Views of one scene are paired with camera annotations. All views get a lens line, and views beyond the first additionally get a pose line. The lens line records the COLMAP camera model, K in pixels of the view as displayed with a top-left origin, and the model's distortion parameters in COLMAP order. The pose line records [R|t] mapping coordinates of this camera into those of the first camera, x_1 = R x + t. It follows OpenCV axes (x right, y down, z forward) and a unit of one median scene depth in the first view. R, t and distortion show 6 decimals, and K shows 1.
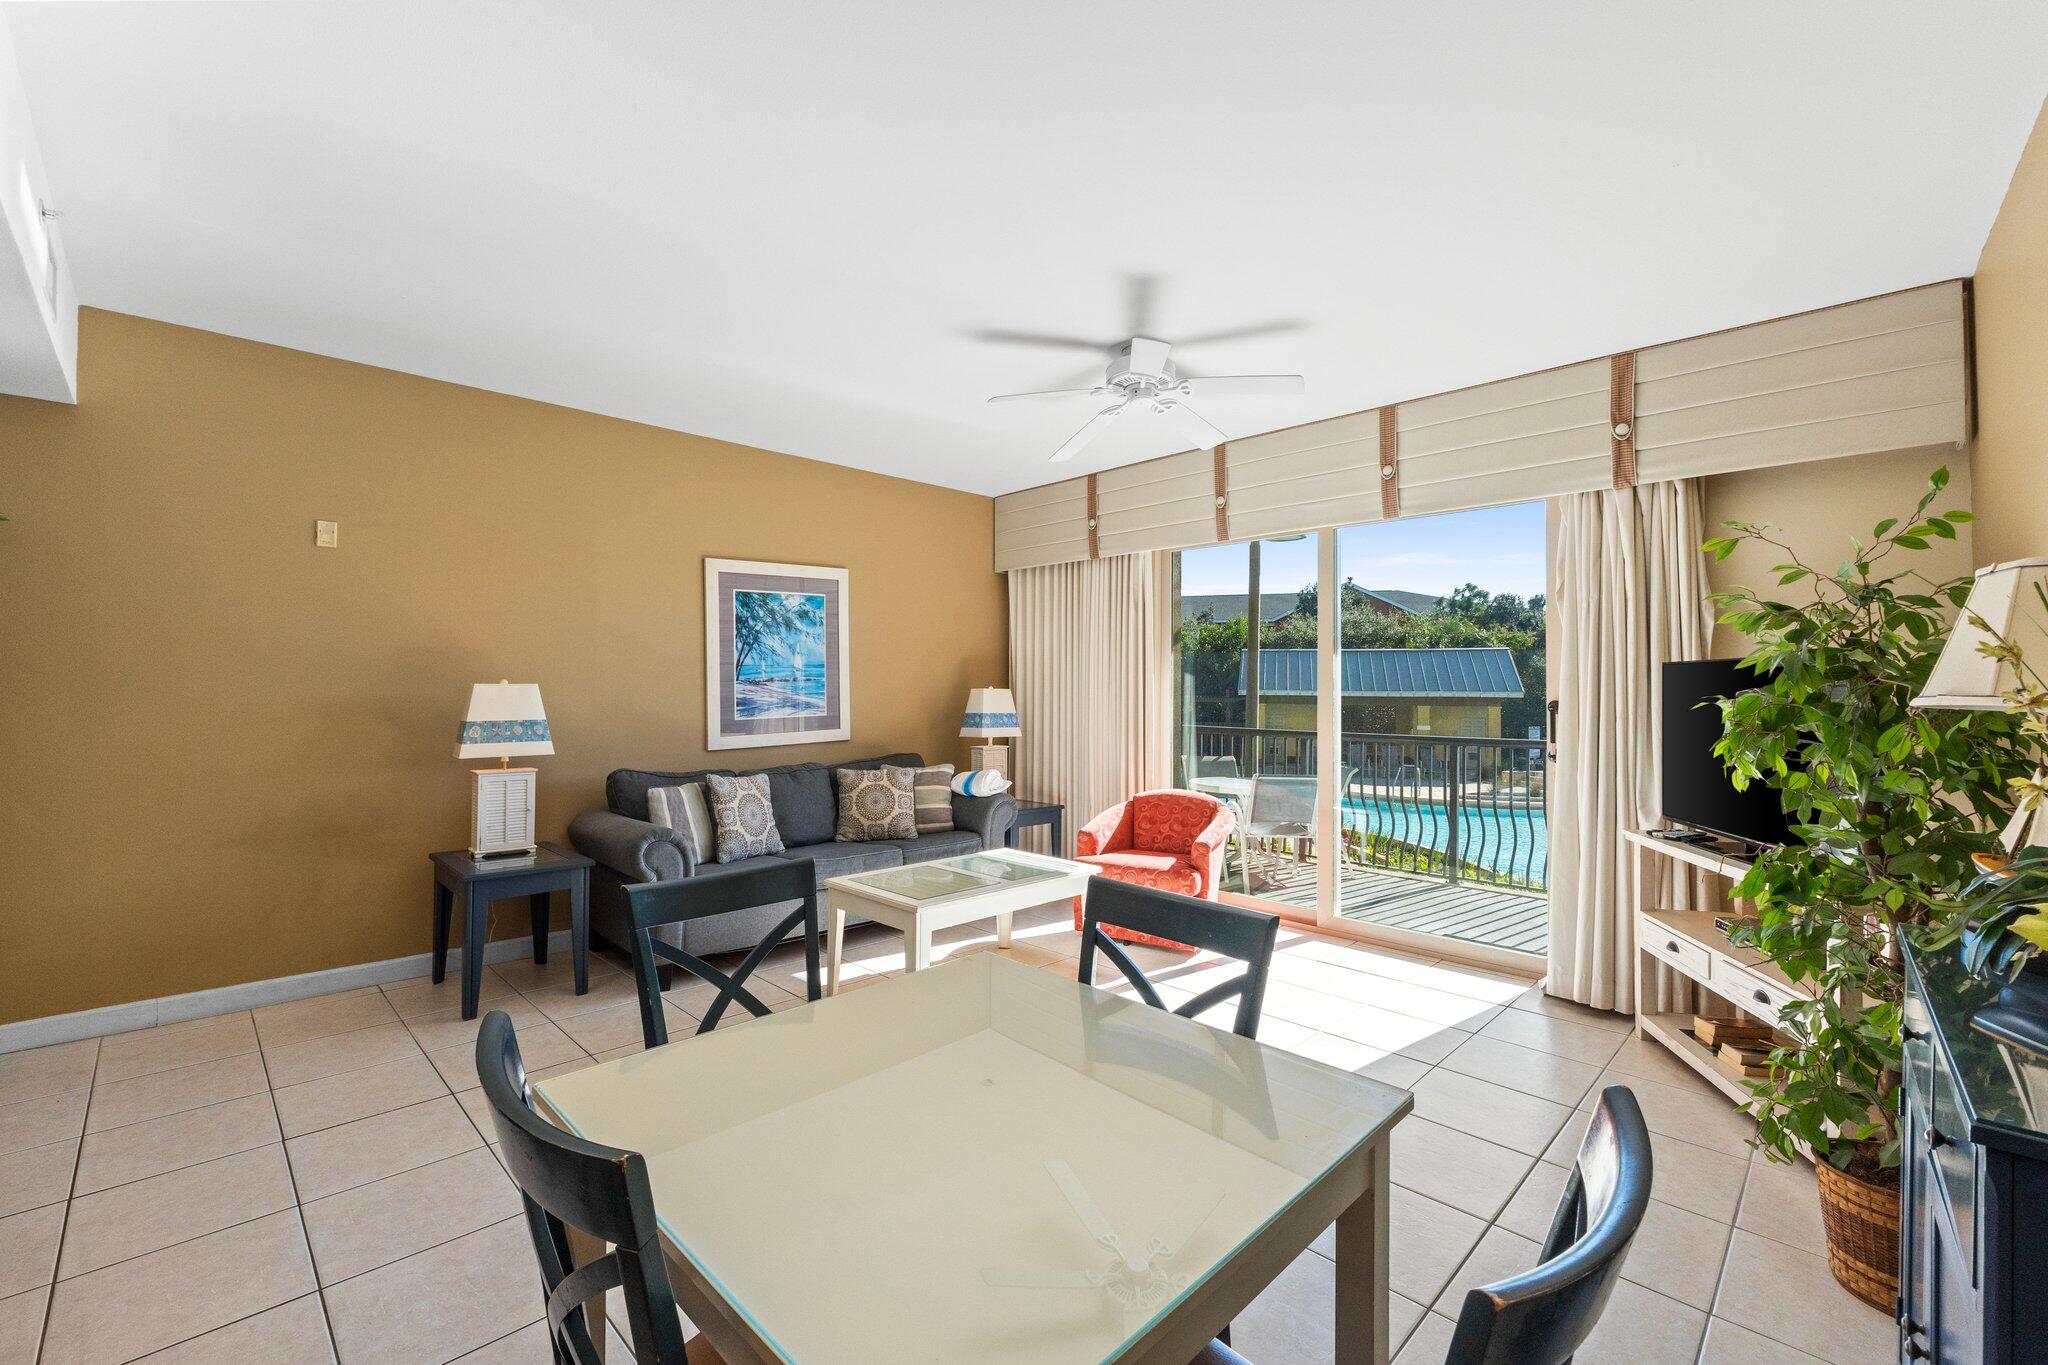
lens RADIAL K [[884.1, 0, 1010.8], [0, 884.1, 675.7], [0, 0, 1]] dist [-0.004118, 0.000496]
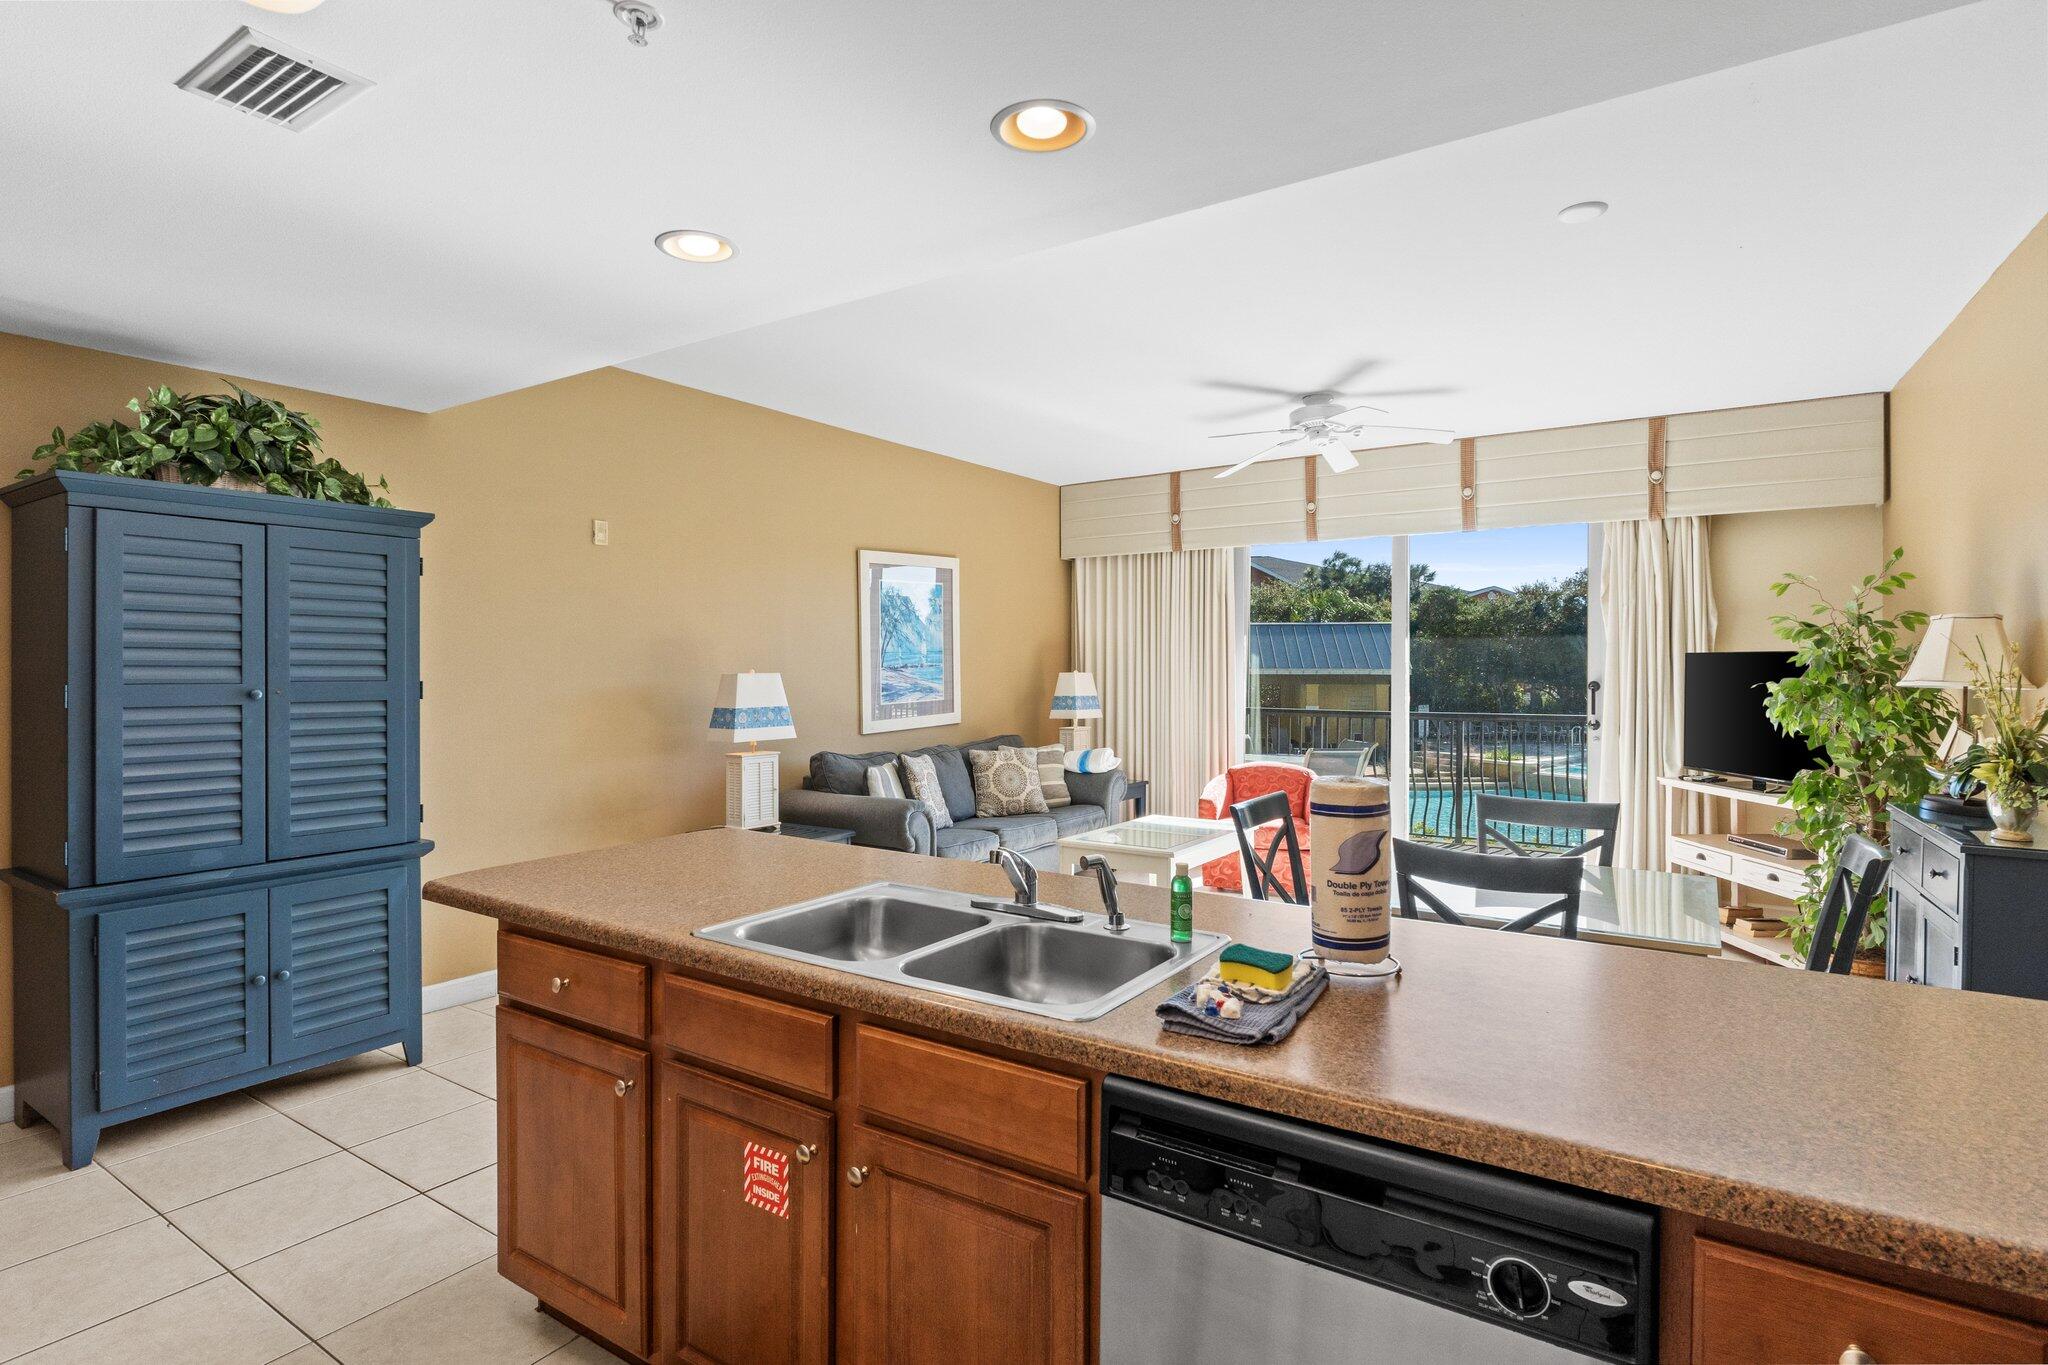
lens RADIAL K [[1082.1, 0, 1022.3], [0, 1082.1, 679.1], [0, 0, 1]] dist [0.013806, -0.002554]
pose [[0.976535, -0.007183, 0.215238, -0.536150], [0.001332, 0.999626, 0.027318, -0.018931], [-0.215353, -0.026391, 0.976180, -0.358256]]
